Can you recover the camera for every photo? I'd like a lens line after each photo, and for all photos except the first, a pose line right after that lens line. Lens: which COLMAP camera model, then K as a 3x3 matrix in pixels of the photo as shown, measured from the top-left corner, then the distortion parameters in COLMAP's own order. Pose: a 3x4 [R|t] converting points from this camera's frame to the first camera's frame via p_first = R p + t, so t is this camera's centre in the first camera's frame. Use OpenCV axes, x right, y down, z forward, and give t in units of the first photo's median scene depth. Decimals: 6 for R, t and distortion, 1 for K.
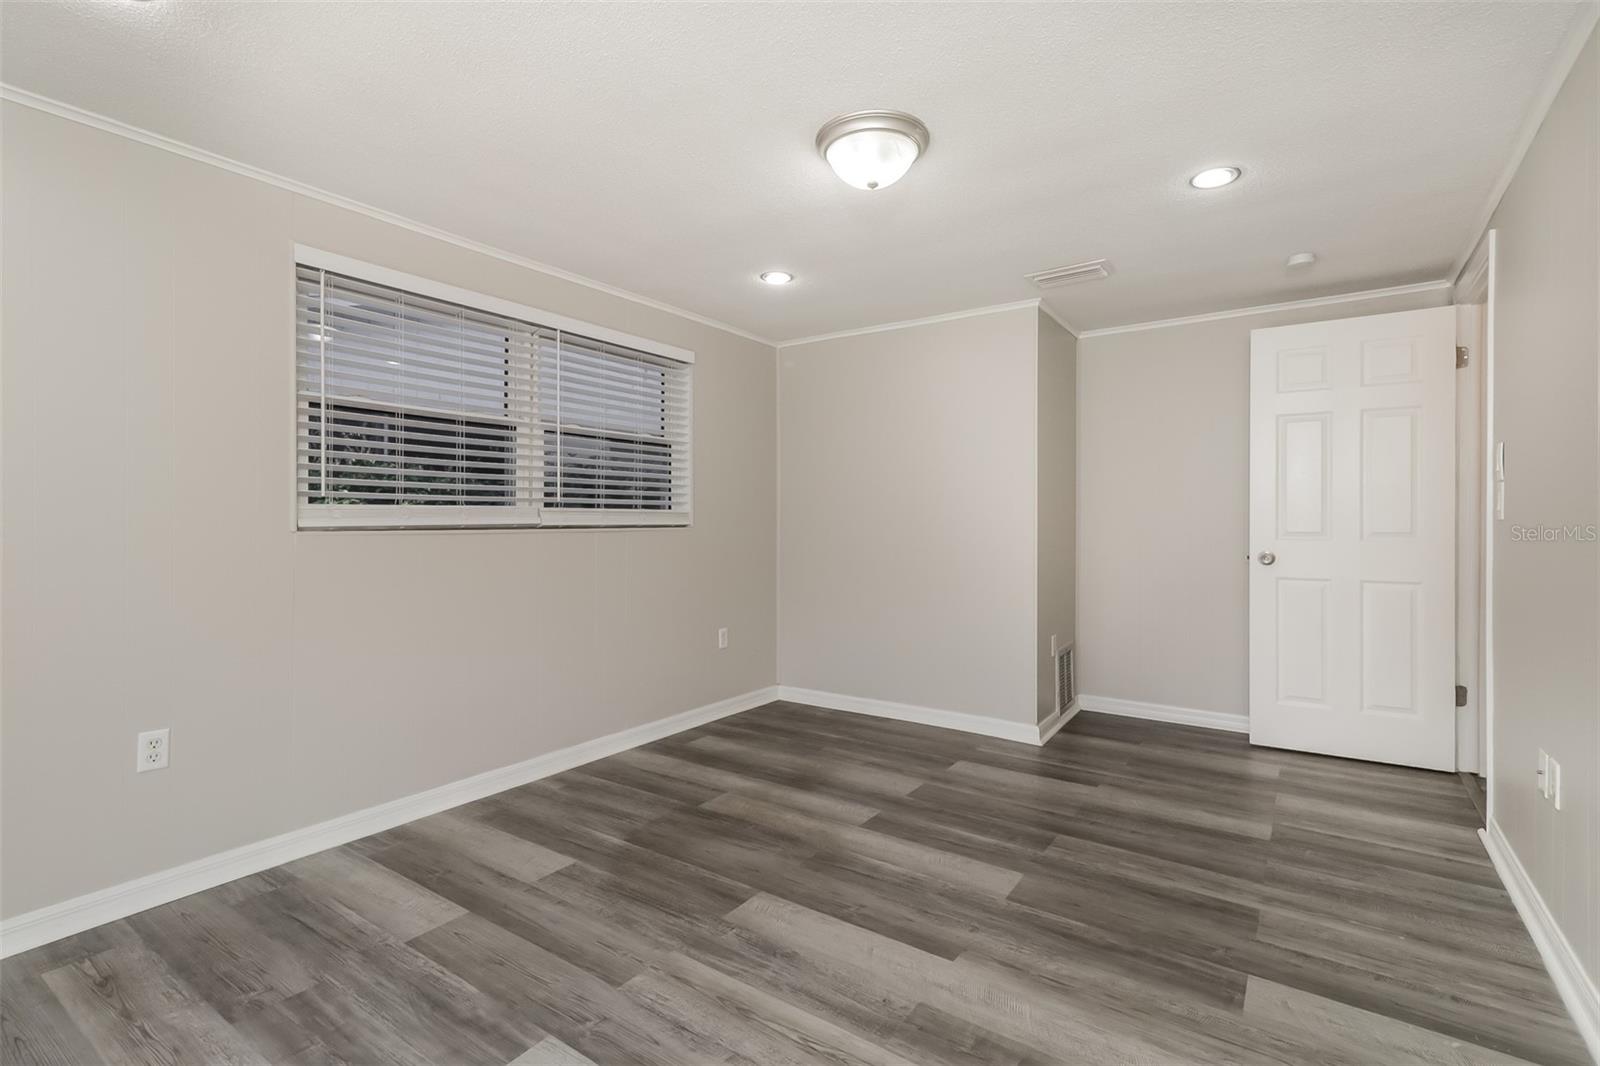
lens RADIAL K [[739.6, 0, 838.6], [0, 739.6, 530.4], [0, 0, 1]] dist [0.014034, -0.001324]
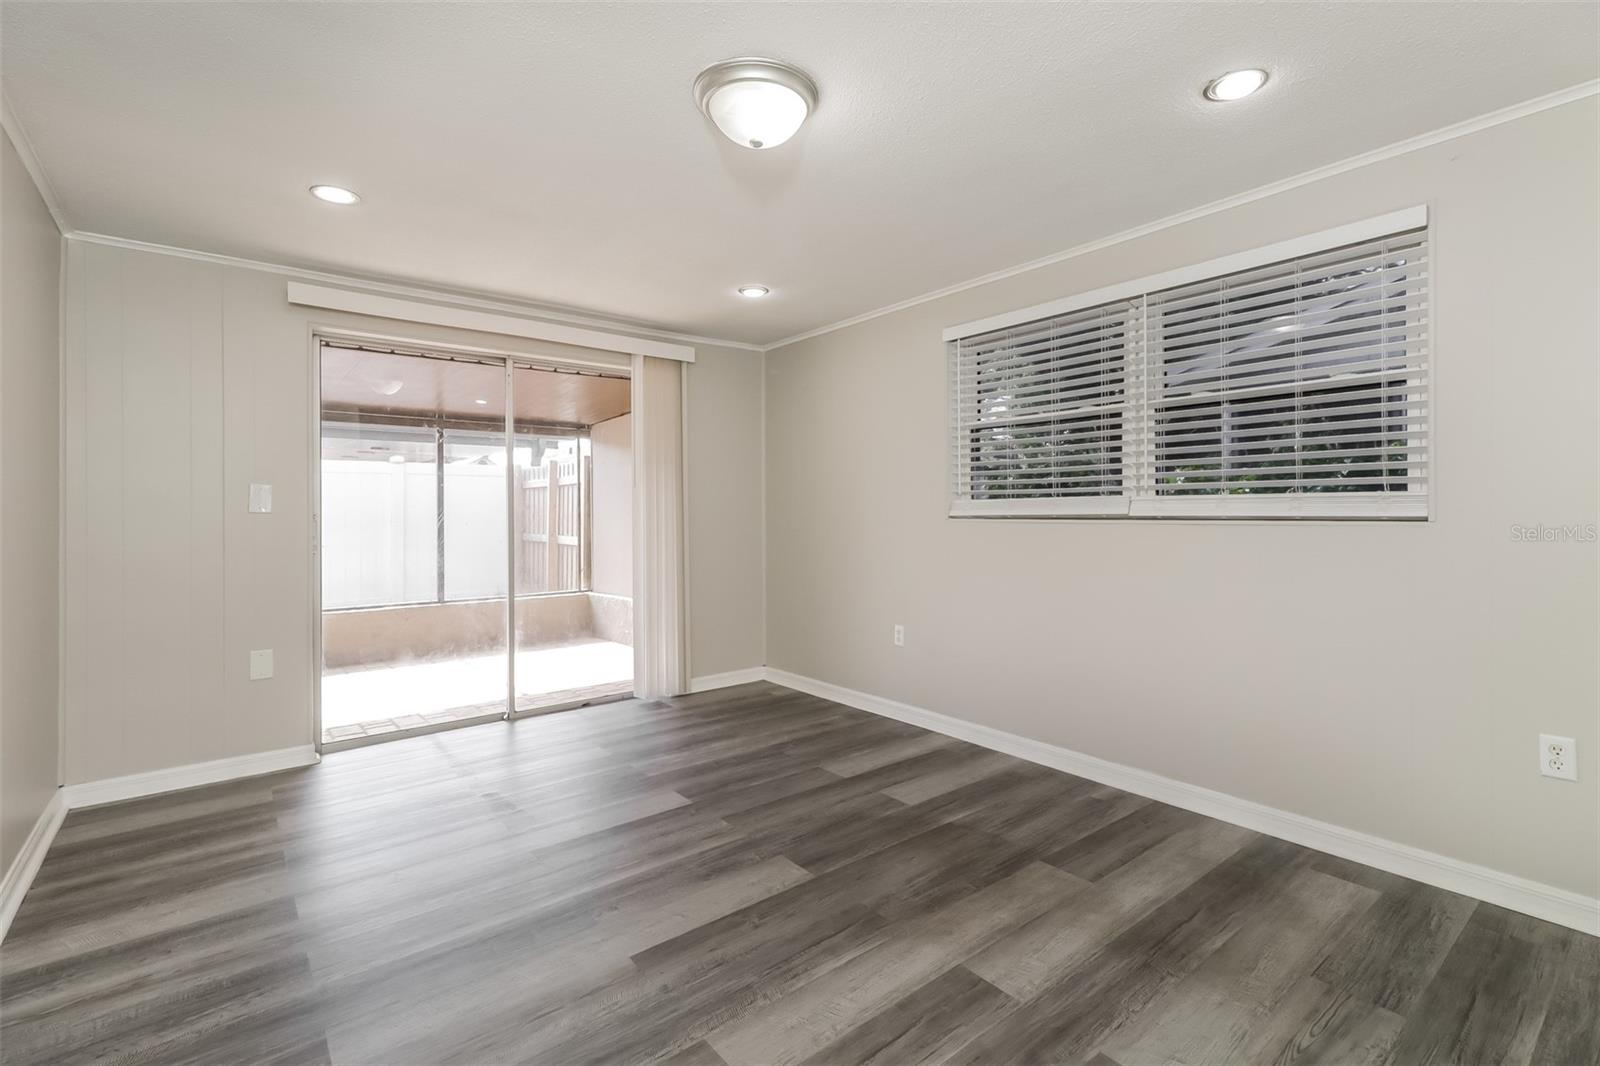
lens RADIAL K [[739.6, 0, 789.3], [0, 739.6, 521.8], [0, 0, 1]] dist [0.014034, -0.001324]
pose [[-0.334448, 0.015213, -0.942291, 0.714436], [-0.008144, 0.999786, 0.019032, -0.016138], [0.942379, 0.014039, -0.334253, 1.078191]]
